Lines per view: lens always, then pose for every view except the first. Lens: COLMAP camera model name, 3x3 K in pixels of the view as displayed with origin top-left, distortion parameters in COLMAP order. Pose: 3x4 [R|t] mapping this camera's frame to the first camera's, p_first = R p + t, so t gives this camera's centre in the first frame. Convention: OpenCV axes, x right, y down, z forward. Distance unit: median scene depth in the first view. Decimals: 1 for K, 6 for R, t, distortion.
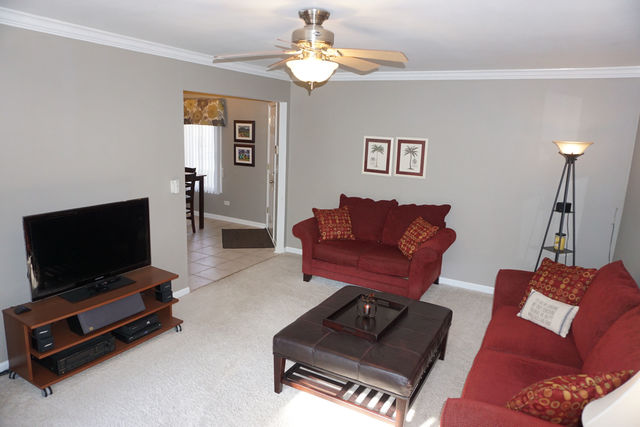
lens RADIAL K [[430.3, 0, 322.6], [0, 430.3, 212.6], [0, 0, 1]] dist [-0.021569, 0.013025]
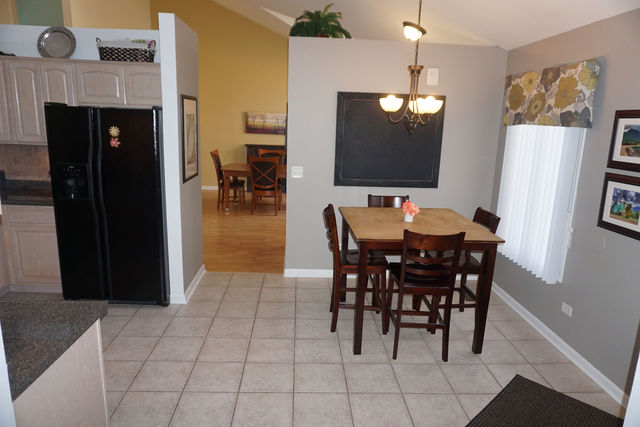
lens RADIAL K [[430.3, 0, 318.9], [0, 430.3, 213.5], [0, 0, 1]] dist [-0.021569, 0.013025]
pose [[0.533827, 0.157204, -0.830852, -0.019541], [-0.179793, 0.981201, 0.070134, -0.105999], [0.826258, 0.111942, 0.552056, 0.587625]]
